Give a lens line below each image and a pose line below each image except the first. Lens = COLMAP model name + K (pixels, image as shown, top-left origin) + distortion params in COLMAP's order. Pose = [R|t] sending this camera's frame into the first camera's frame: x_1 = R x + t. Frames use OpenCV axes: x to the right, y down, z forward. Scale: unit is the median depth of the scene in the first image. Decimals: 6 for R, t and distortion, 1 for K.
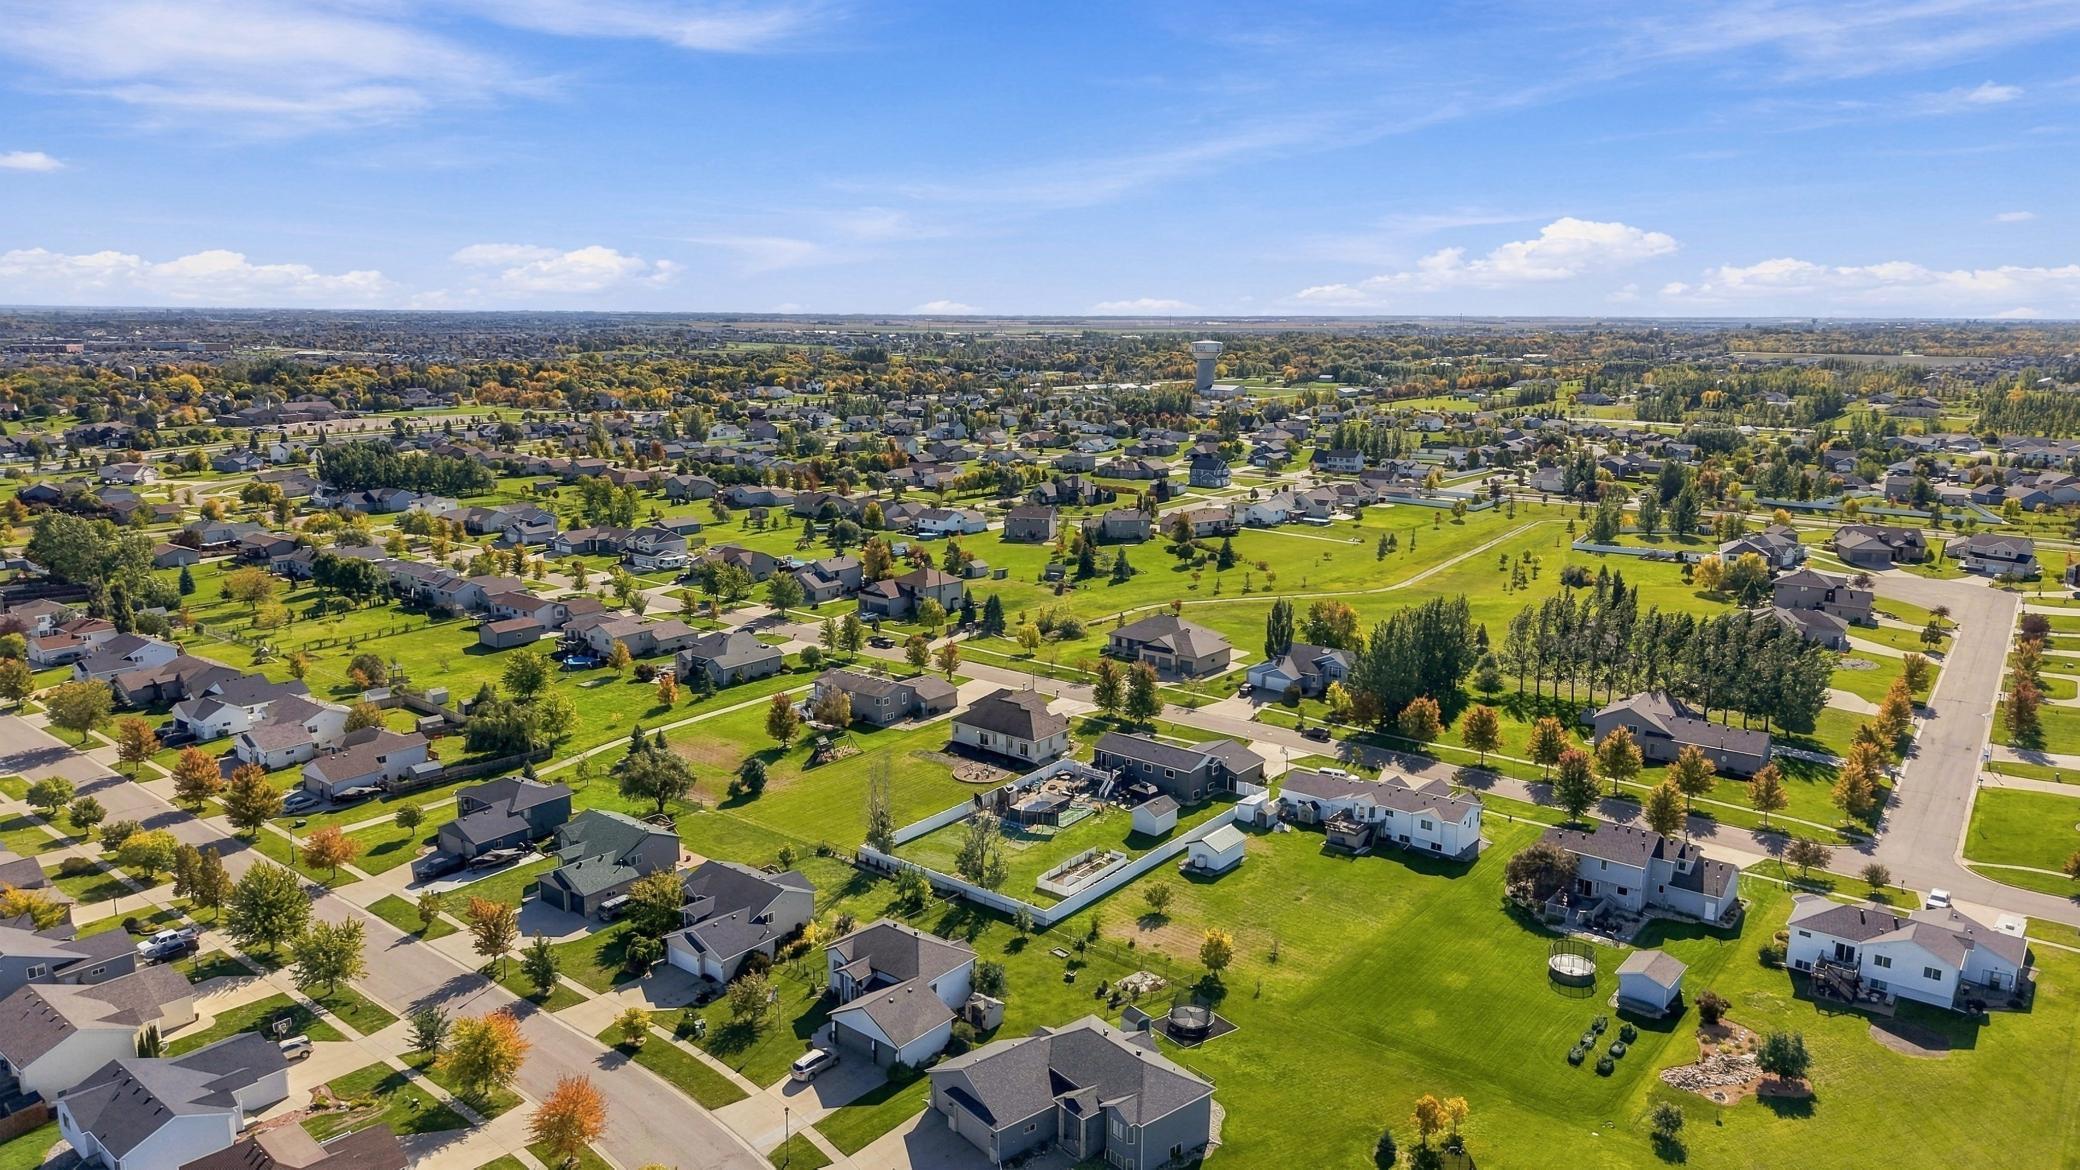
lens RADIAL K [[1372.5, 0, 1040.0], [0, 1372.5, 585.0], [0, 0, 1]] dist [0.002488, -0.000338]
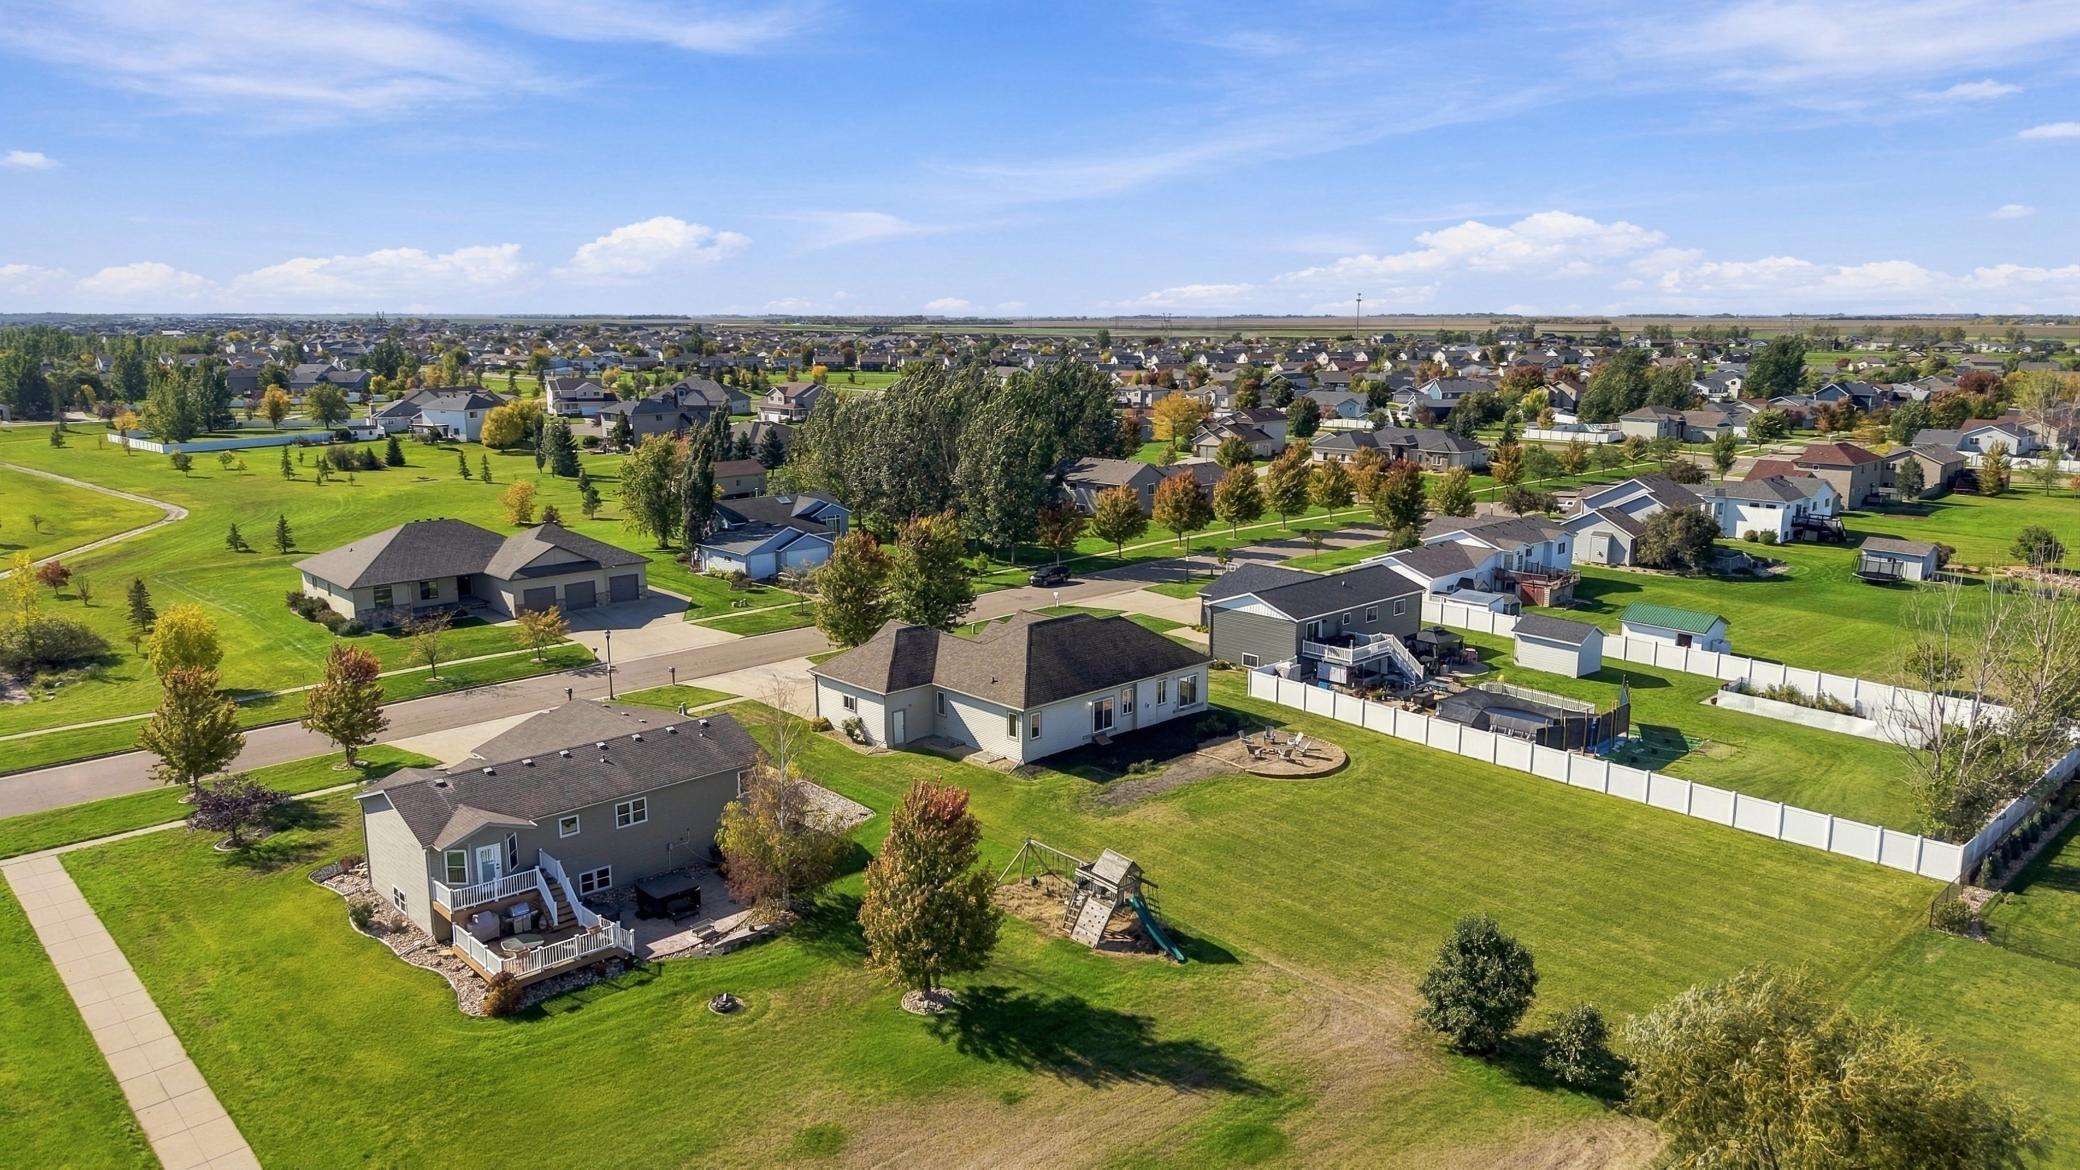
lens RADIAL K [[1372.5, 0, 1040.0], [0, 1372.5, 585.0], [0, 0, 1]] dist [0.002488, -0.000338]
pose [[0.139673, -0.193551, 0.971097, -0.426646], [0.183006, 0.968861, 0.166784, 0.005101], [-0.973139, 0.154421, 0.170745, 0.946932]]
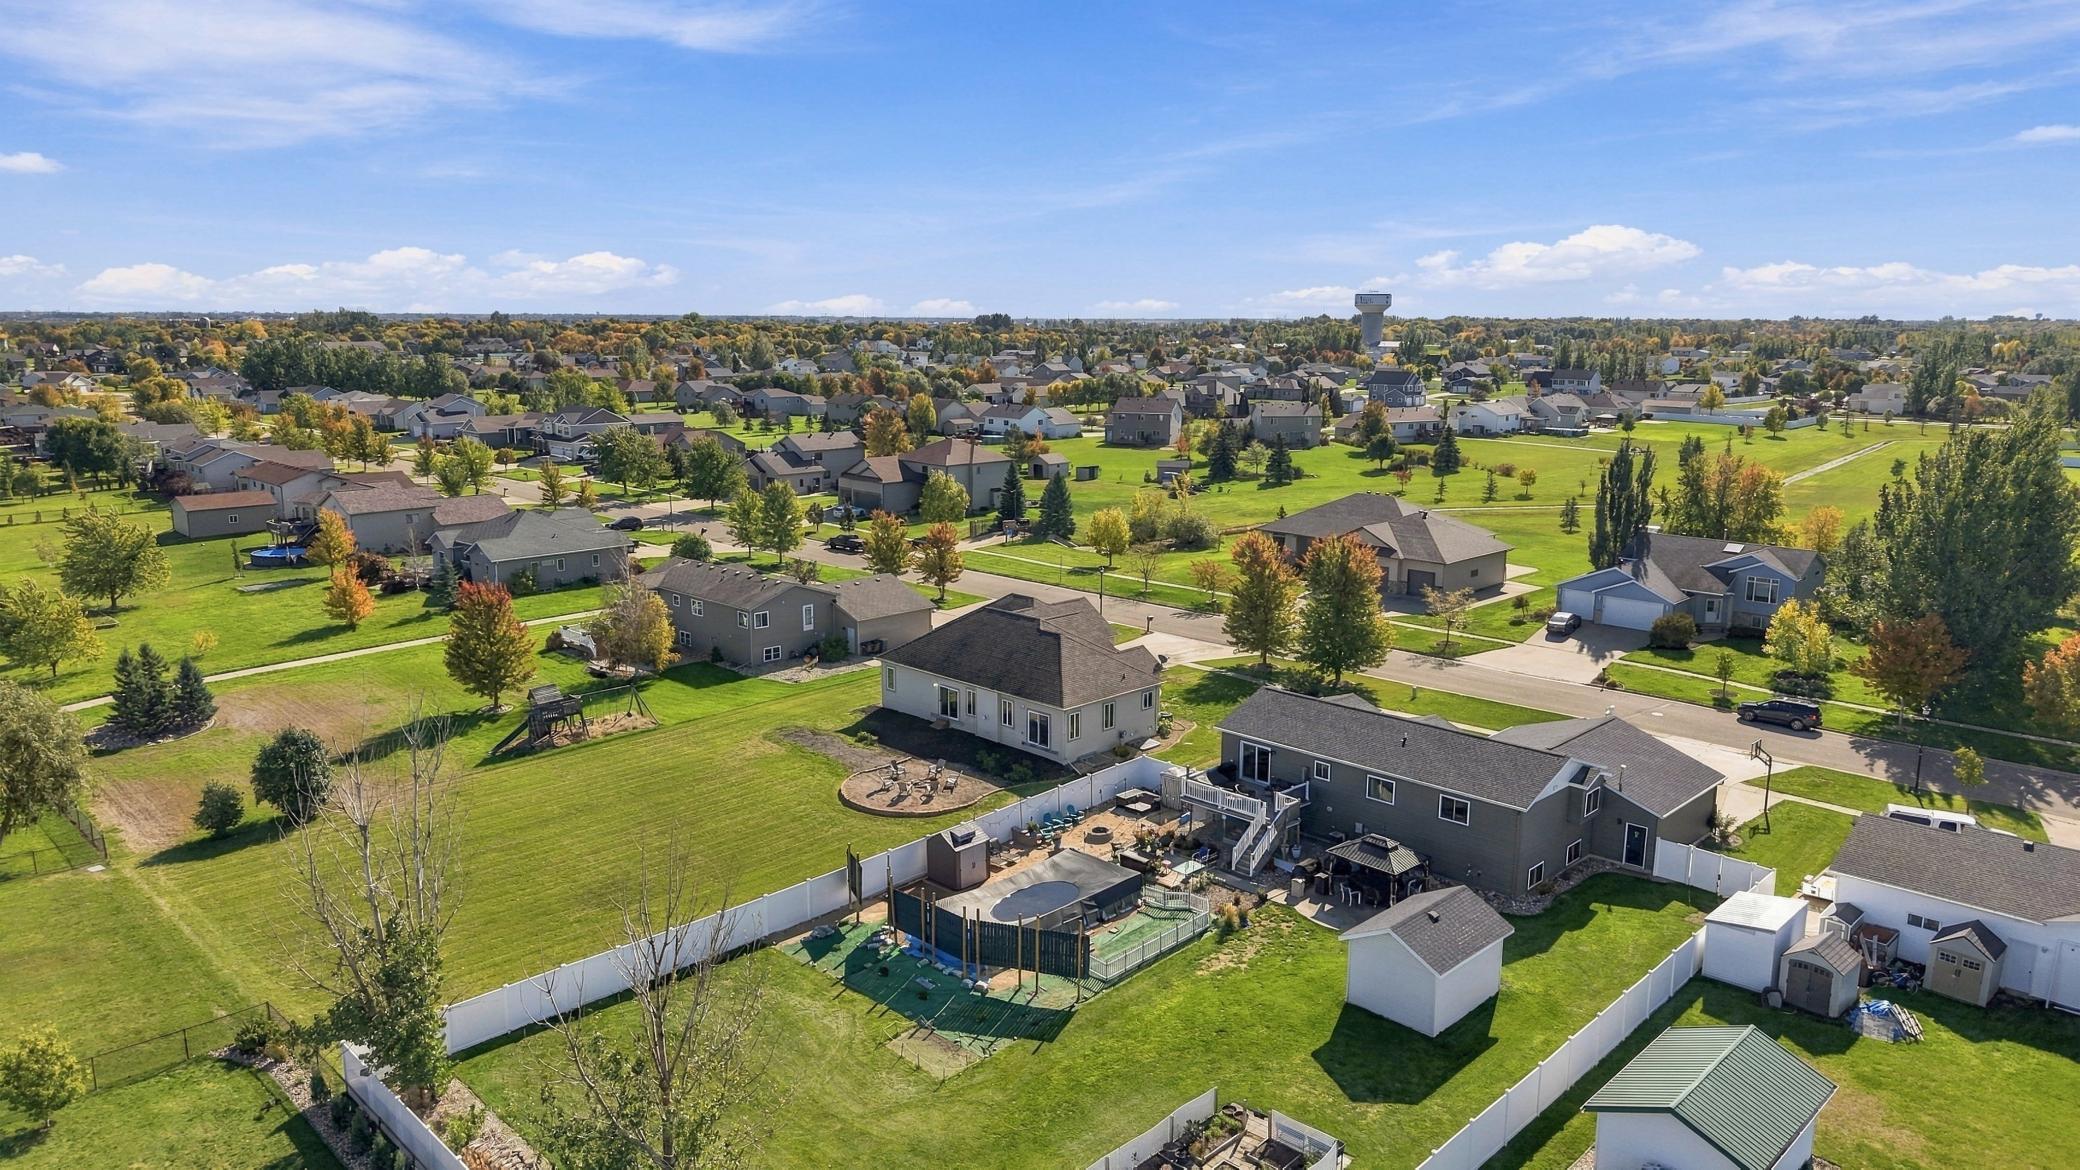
lens RADIAL K [[1389.1, 0, 986.6], [0, 1389.1, 585.6], [0, 0, 1]] dist [-0.002111, -0.003546]
pose [[0.990138, 0.014563, -0.139335, 0.027181], [-0.014975, 0.999886, -0.001903, 0.078495], [0.139292, 0.003971, 0.990243, 0.597555]]
